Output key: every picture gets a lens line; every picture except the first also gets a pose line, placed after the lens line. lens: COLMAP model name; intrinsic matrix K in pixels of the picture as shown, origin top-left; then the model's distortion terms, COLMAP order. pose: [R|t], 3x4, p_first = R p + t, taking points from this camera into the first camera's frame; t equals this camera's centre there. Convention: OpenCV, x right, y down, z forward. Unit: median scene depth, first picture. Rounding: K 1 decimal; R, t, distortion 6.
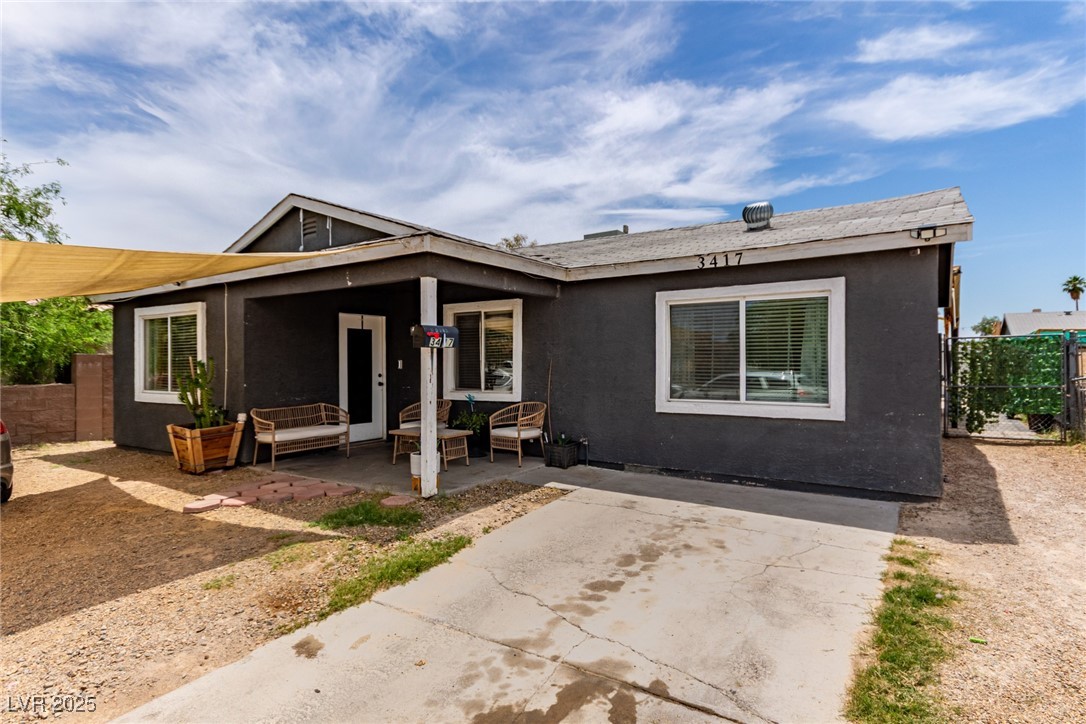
lens RADIAL K [[559.5, 0, 542.3], [0, 559.5, 362.7], [0, 0, 1]] dist [-0.006778, -0.000991]
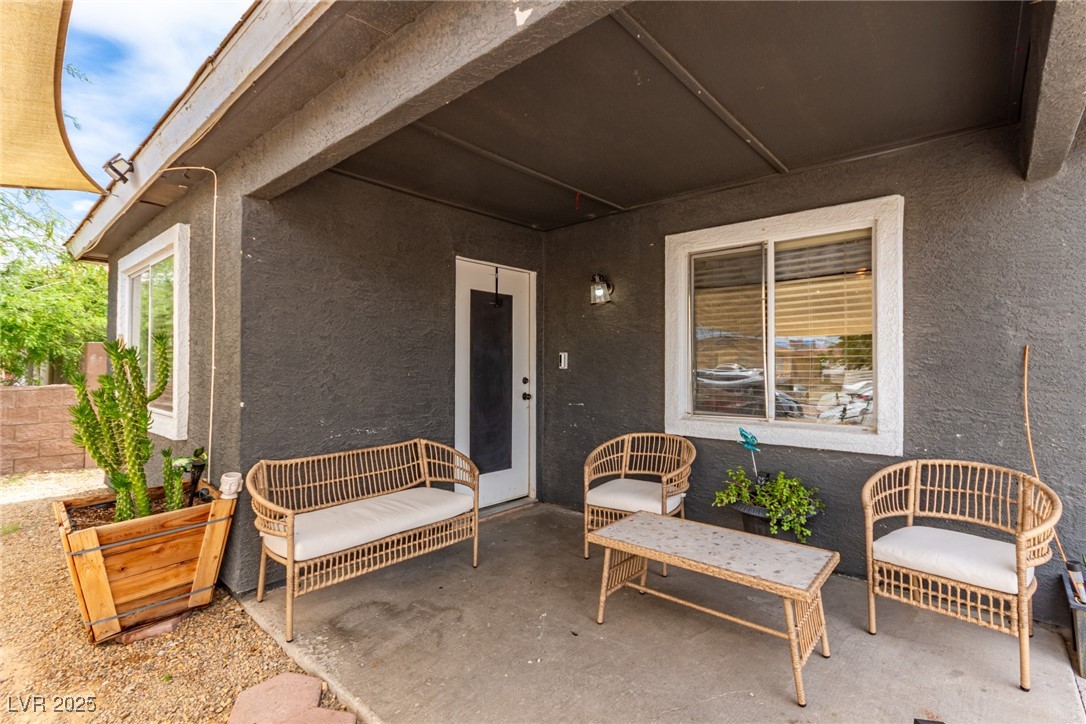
lens RADIAL K [[494.3, 0, 542.9], [0, 494.3, 356.6], [0, 0, 1]] dist [-0.024026, -0.000233]
pose [[0.988604, 0.007355, -0.150363, -0.228034], [-0.009730, 0.999839, -0.015068, 0.007451], [0.150228, 0.016360, 0.988516, 0.598243]]
